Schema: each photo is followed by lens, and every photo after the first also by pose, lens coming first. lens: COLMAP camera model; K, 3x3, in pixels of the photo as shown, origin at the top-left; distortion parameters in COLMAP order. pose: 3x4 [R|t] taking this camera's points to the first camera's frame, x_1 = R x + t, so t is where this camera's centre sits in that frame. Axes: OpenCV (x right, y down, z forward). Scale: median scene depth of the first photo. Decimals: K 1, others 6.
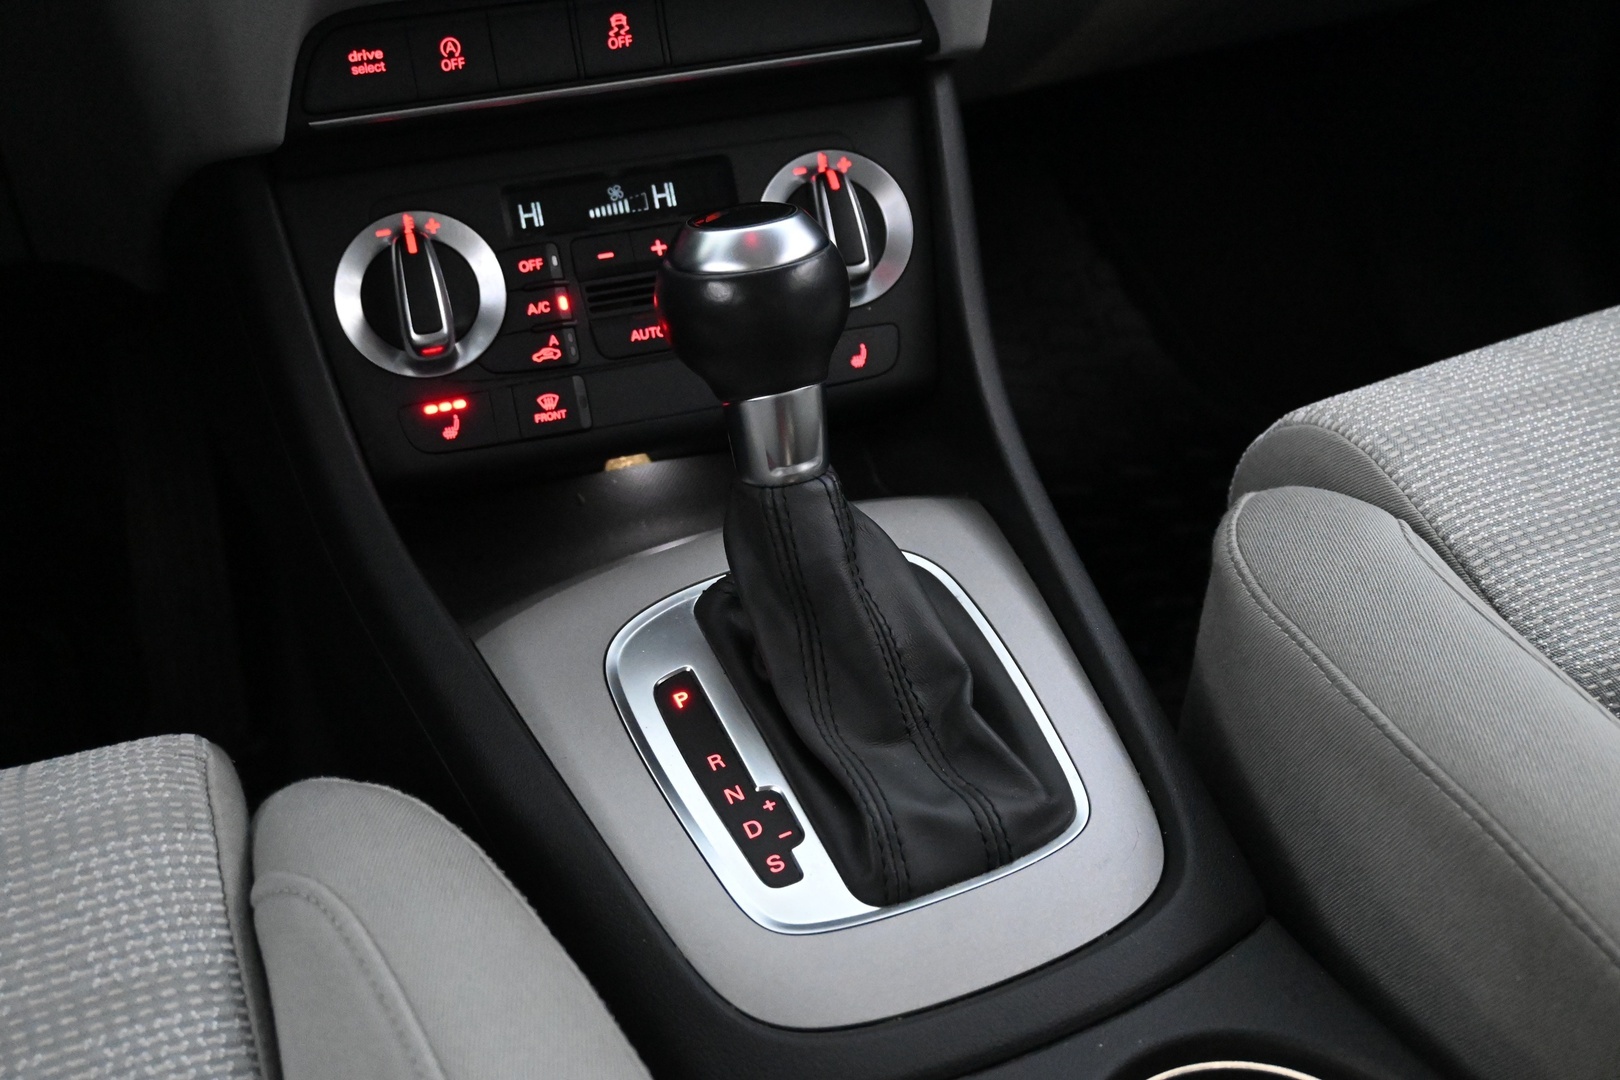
lens RADIAL K [[1741.5, 0, 804.5], [0, 1741.5, 534.8], [0, 0, 1]] dist [-0.005709, 0.000000]
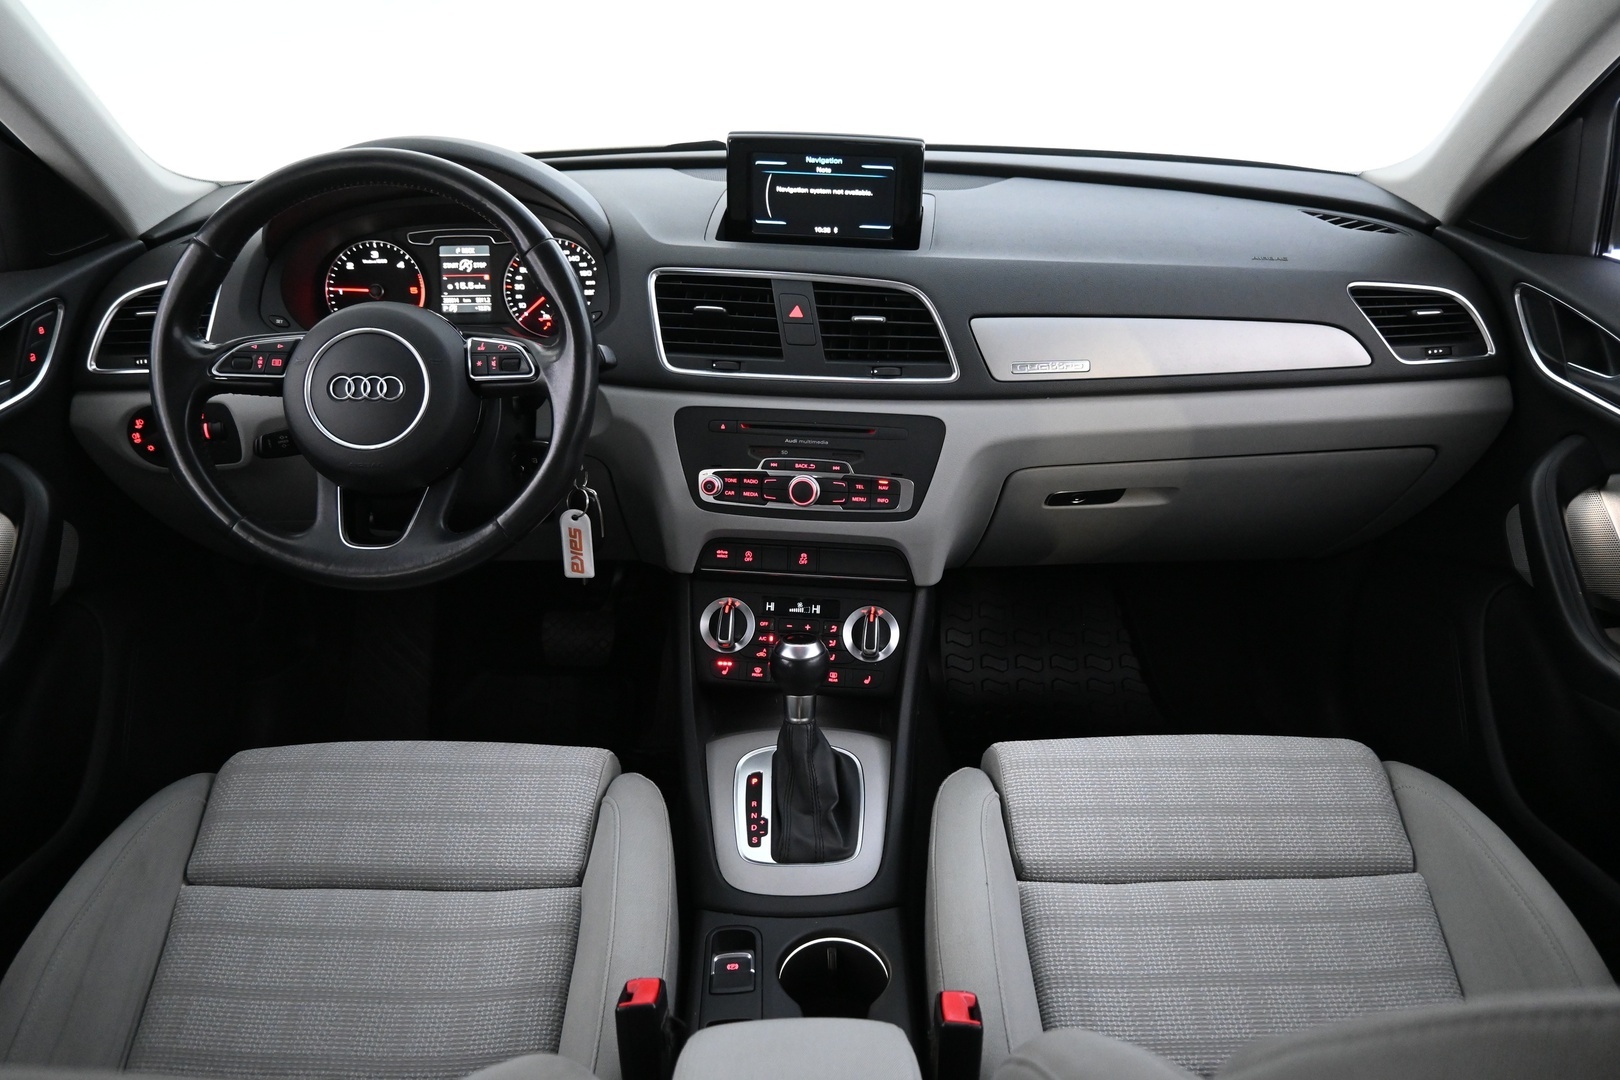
lens RADIAL K [[1105.6, 0, 815.0], [0, 1105.6, 541.0], [0, 0, 1]] dist [-0.018877, -0.000233]
pose [[0.918966, 0.216176, -0.329801, 0.519754], [-0.246438, 0.967744, -0.052349, -0.216213], [0.307847, 0.129383, 0.942598, -0.779047]]
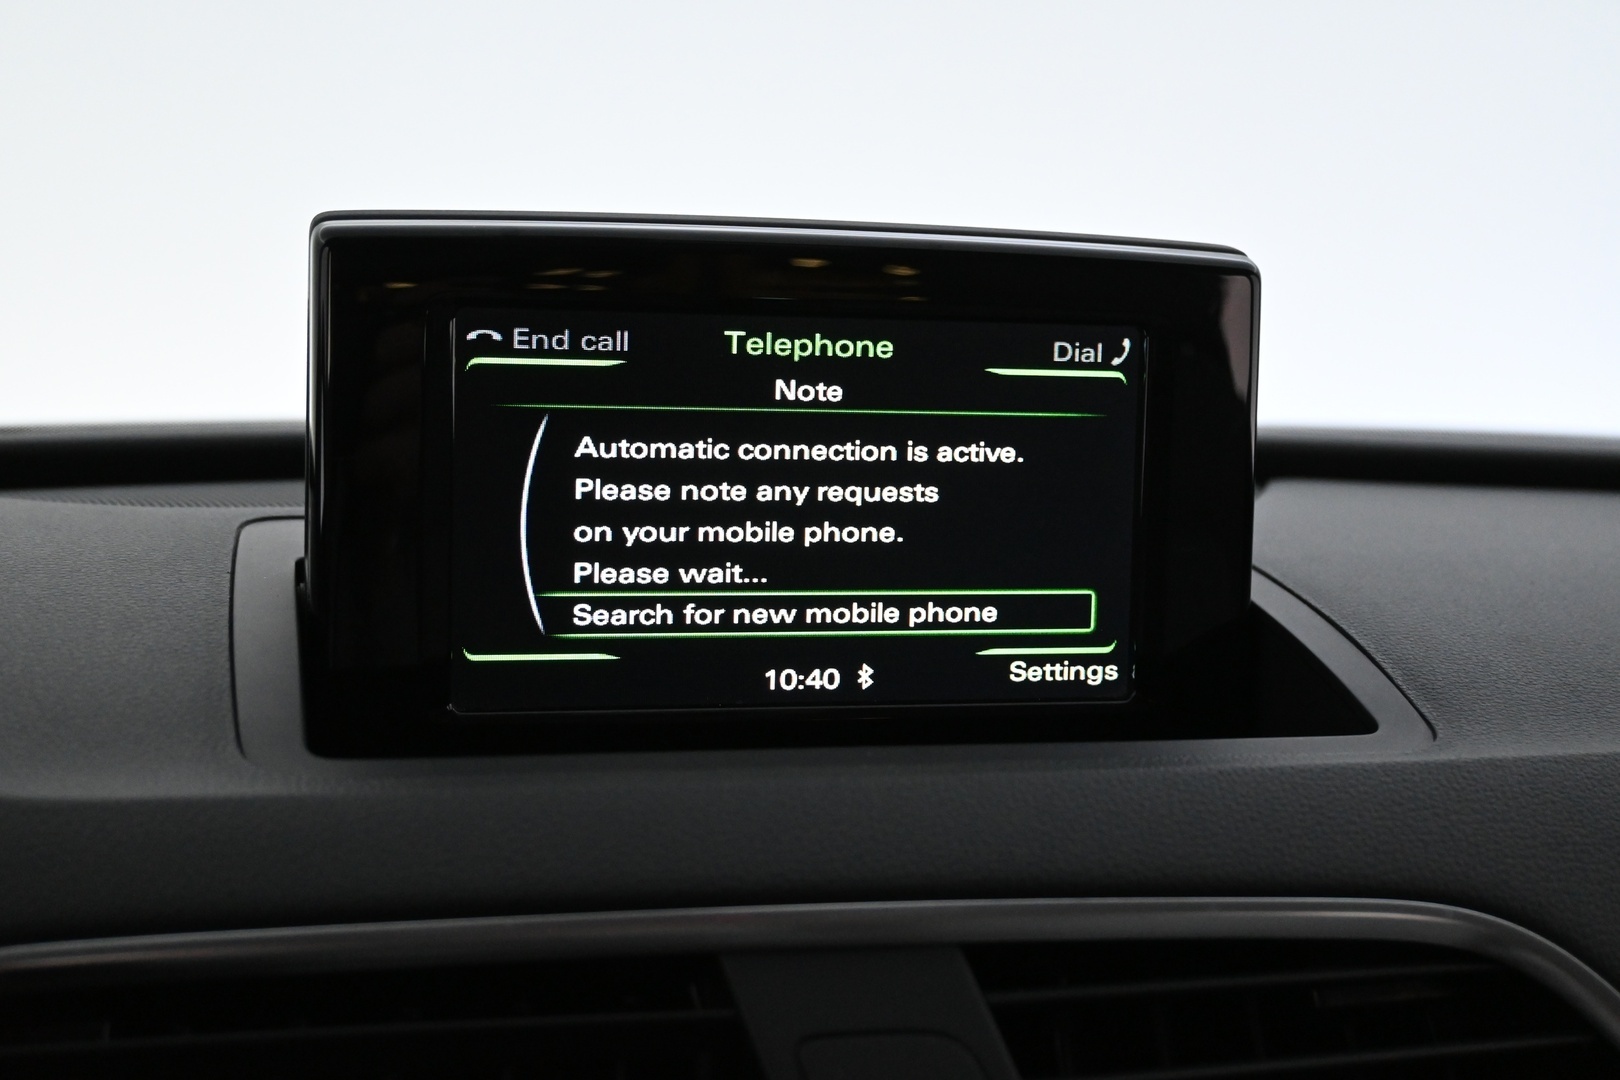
lens RADIAL K [[2160.2, 0, 809.1], [0, 2160.2, 542.1], [0, 0, 1]] dist [0.027398, 0.000000]
pose [[0.998541, 0.047844, -0.025043, -0.192252], [-0.054001, 0.882600, -0.467013, -0.530172], [-0.000241, 0.467683, 0.883896, 0.264643]]
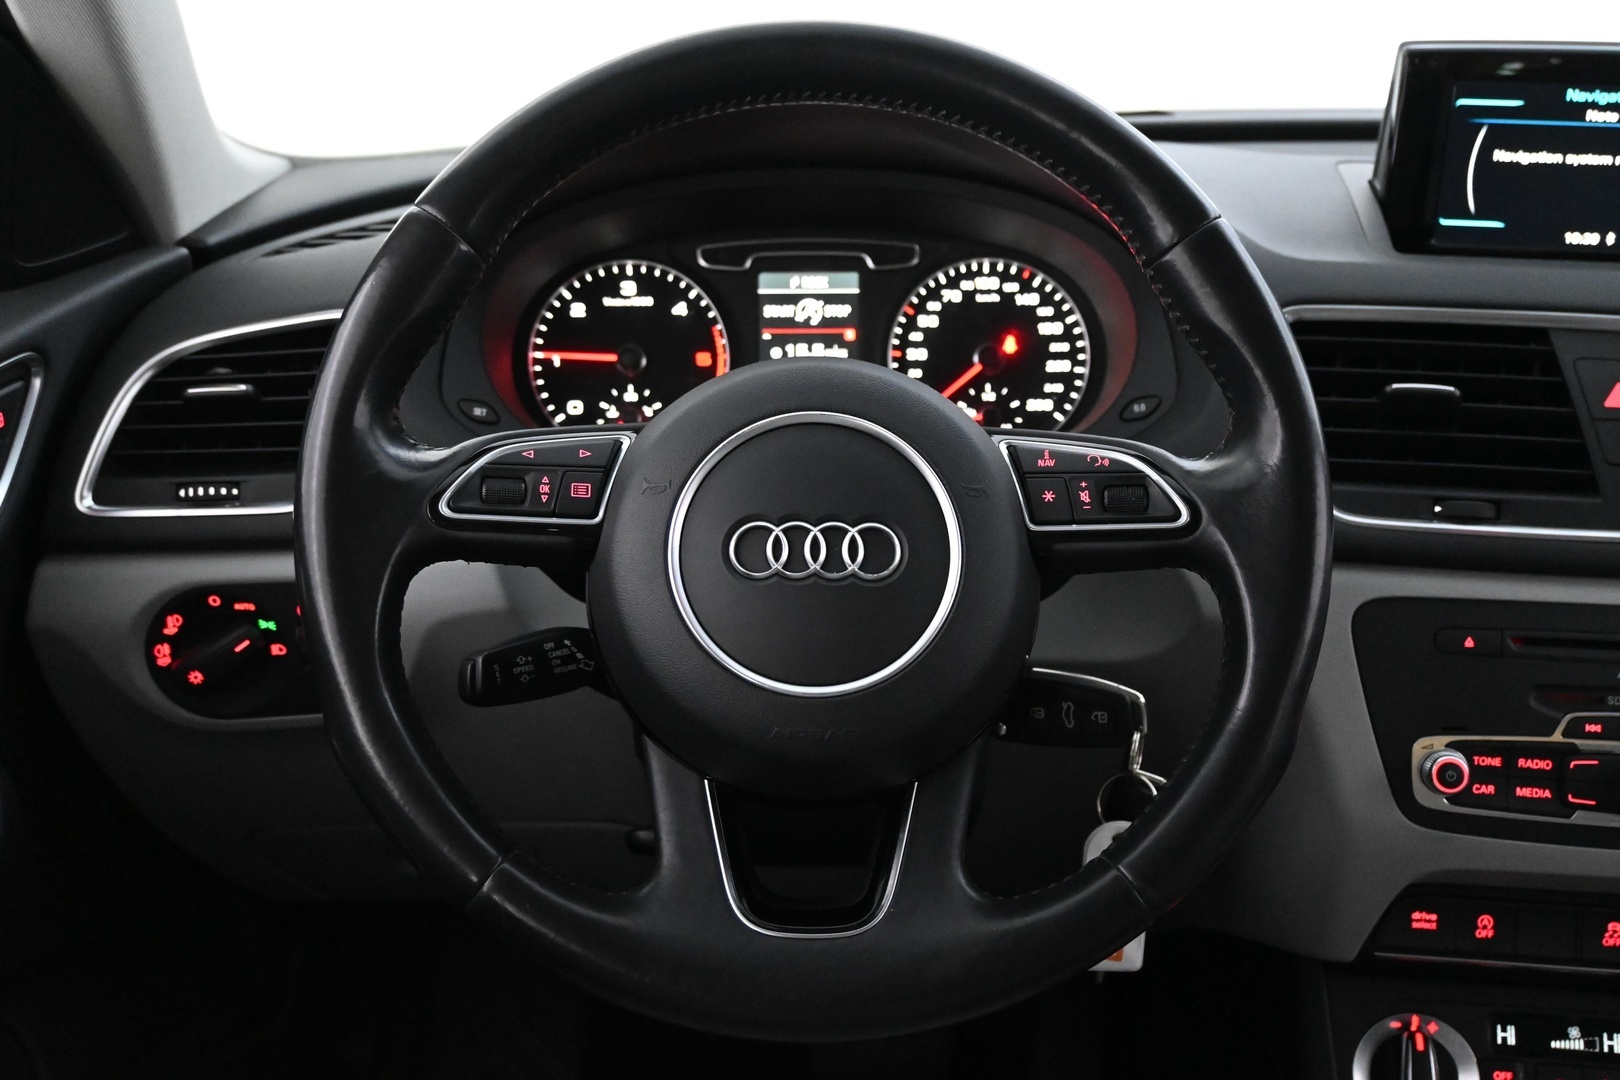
lens RADIAL K [[1627.2, 0, 819.5], [0, 1627.2, 542.2], [0, 0, 1]] dist [0.001309, 0.000000]
pose [[0.912131, 0.169683, -0.373128, -0.241620], [-0.255612, 0.947081, -0.194163, -0.167927], [0.320436, 0.272478, 0.907235, -0.425817]]
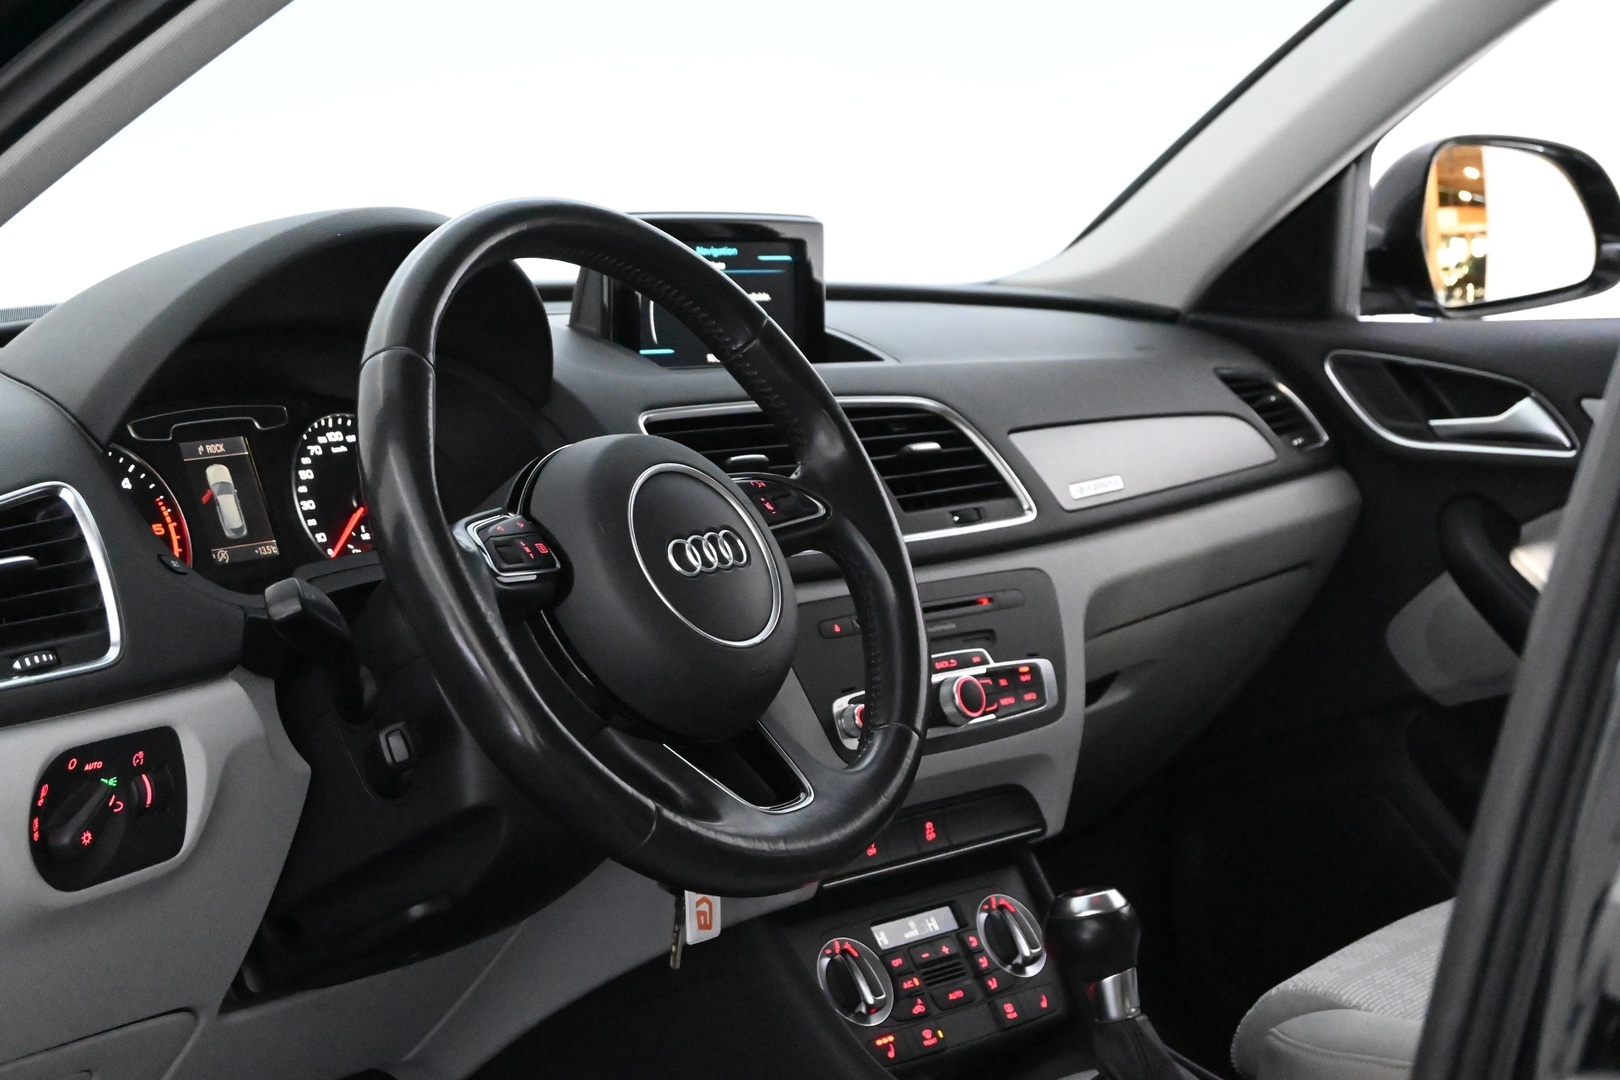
lens RADIAL K [[3033.0, 0, 822.7], [0, 3033.0, 551.7], [0, 0, 1]] dist [0.031048, 0.000000]
pose [[0.857733, -0.027181, 0.513377, -1.810056], [0.255816, 0.888757, -0.380353, 0.633652], [-0.445929, 0.457572, 0.769269, -1.543638]]
